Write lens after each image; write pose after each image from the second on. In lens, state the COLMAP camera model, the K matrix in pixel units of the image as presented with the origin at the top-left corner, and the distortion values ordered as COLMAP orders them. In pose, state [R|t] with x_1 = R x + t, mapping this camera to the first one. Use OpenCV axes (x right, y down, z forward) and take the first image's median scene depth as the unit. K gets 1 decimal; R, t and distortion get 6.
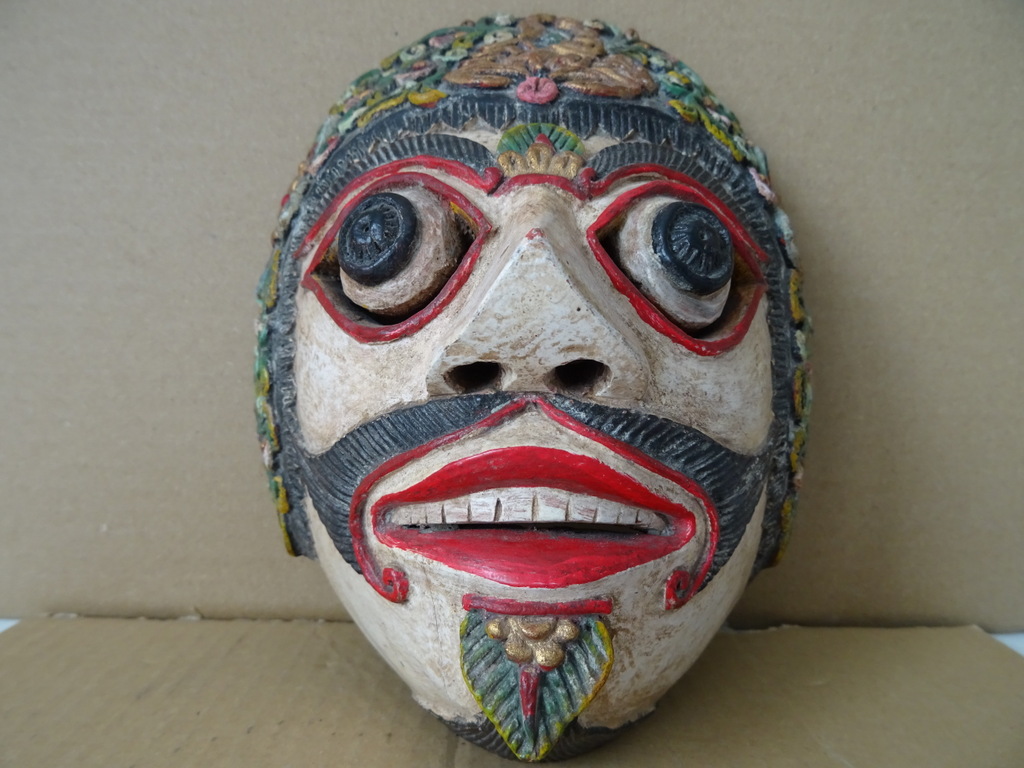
lens RADIAL K [[714.6, 0, 512.0], [0, 714.6, 384.0], [0, 0, 1]] dist [-0.005232, -0.002762]
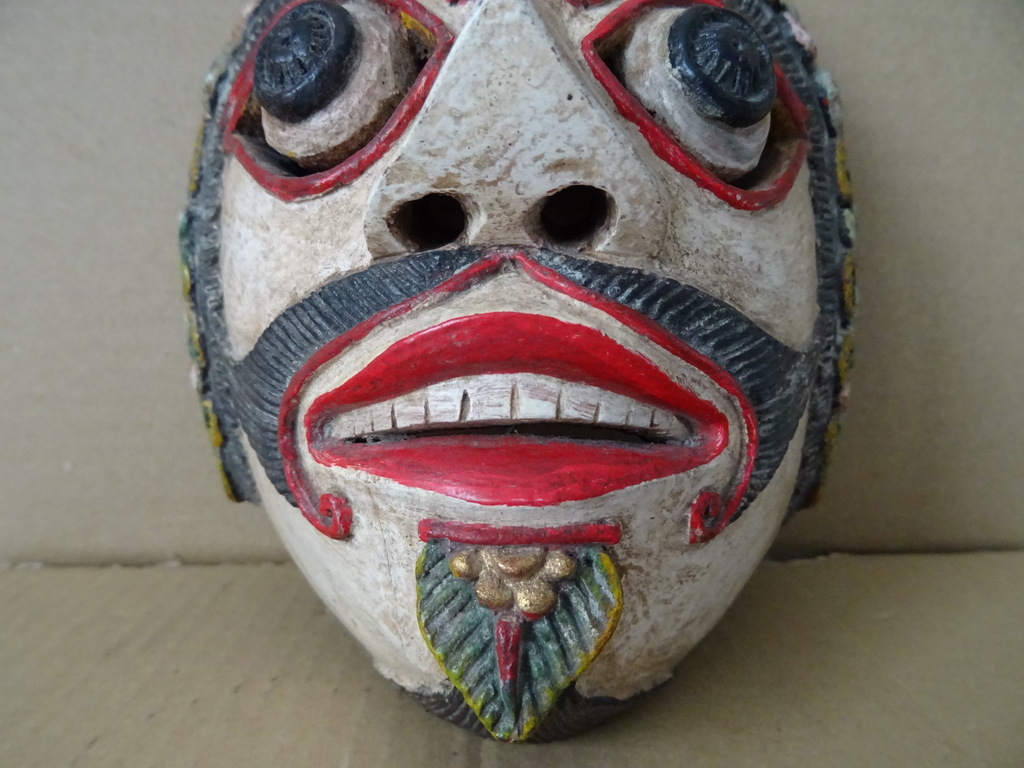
lens RADIAL K [[719.7, 0, 512.0], [0, 719.7, 384.0], [0, 0, 1]] dist [0.000241, -0.000879]
pose [[0.999920, -0.012679, 0.000483, 0.026832], [0.012663, 0.999593, 0.025575, 0.124802], [-0.000807, -0.025567, 0.999673, 0.237126]]
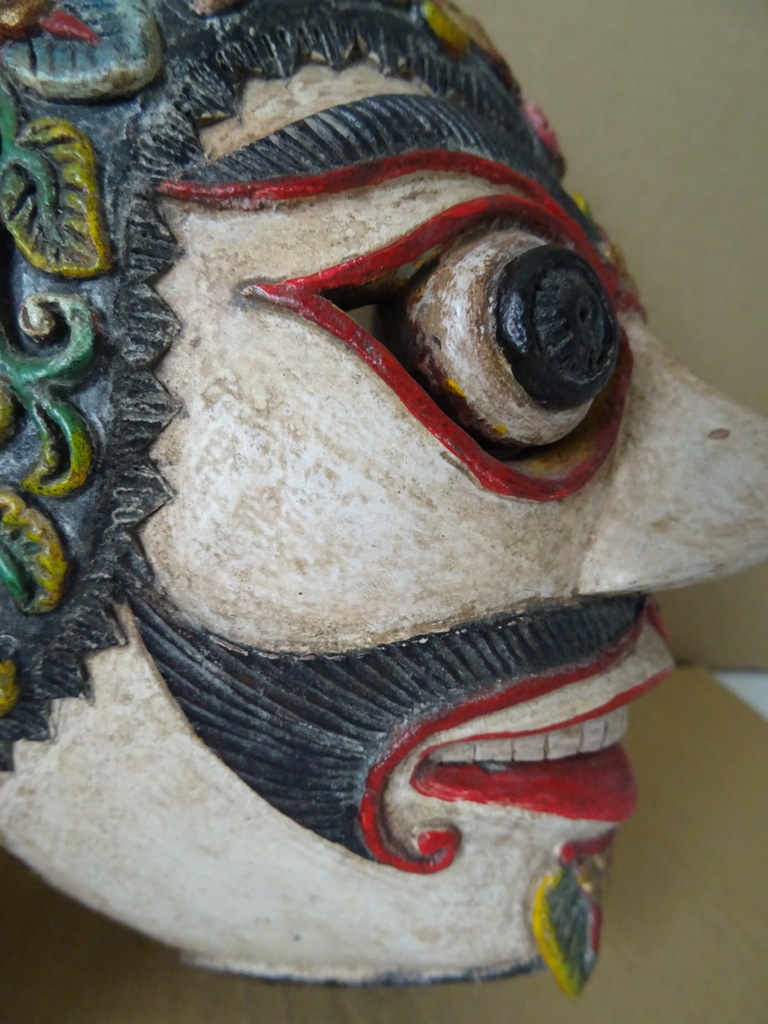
lens RADIAL K [[714.6, 0, 384.0], [0, 714.6, 512.0], [0, 0, 1]] dist [-0.005232, -0.002762]
pose [[0.500437, 0.036864, 0.864988, -0.791914], [-0.241409, 0.965409, 0.098523, -0.080733], [-0.831435, -0.258120, 0.492026, 0.807056]]
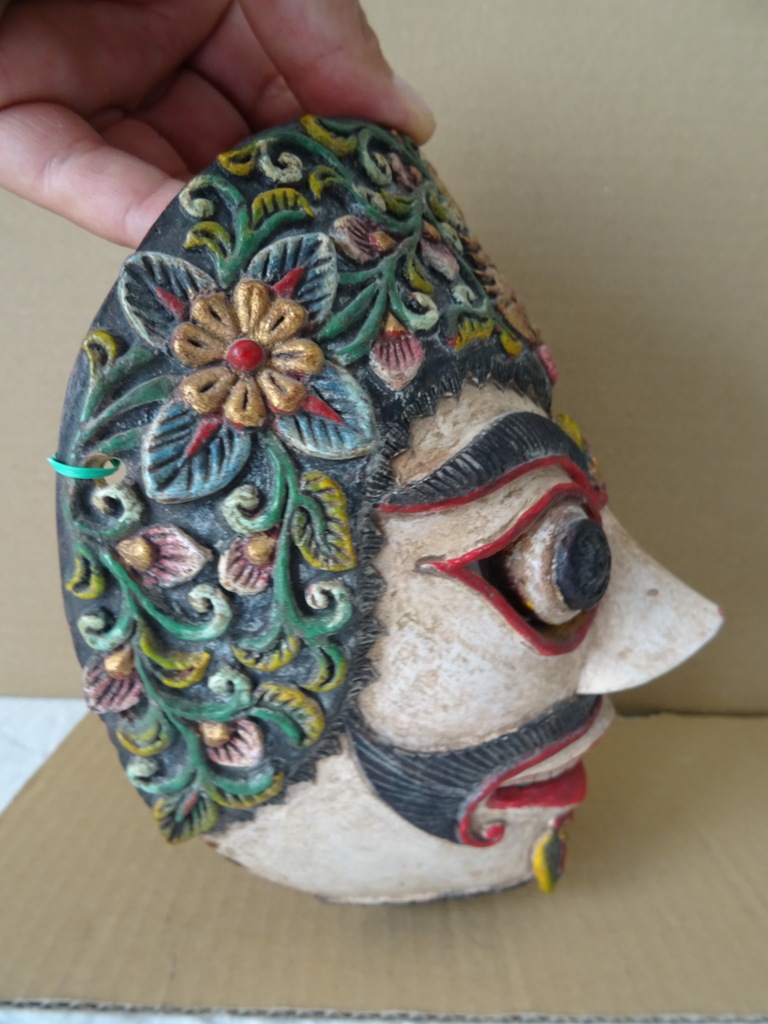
lens RADIAL K [[714.6, 0, 384.0], [0, 714.6, 512.0], [0, 0, 1]] dist [-0.005232, -0.002762]
pose [[0.321180, -0.113339, 0.940212, -1.301632], [-0.267191, 0.941633, 0.204783, -0.426858], [-0.908544, -0.316988, 0.272150, 1.030538]]
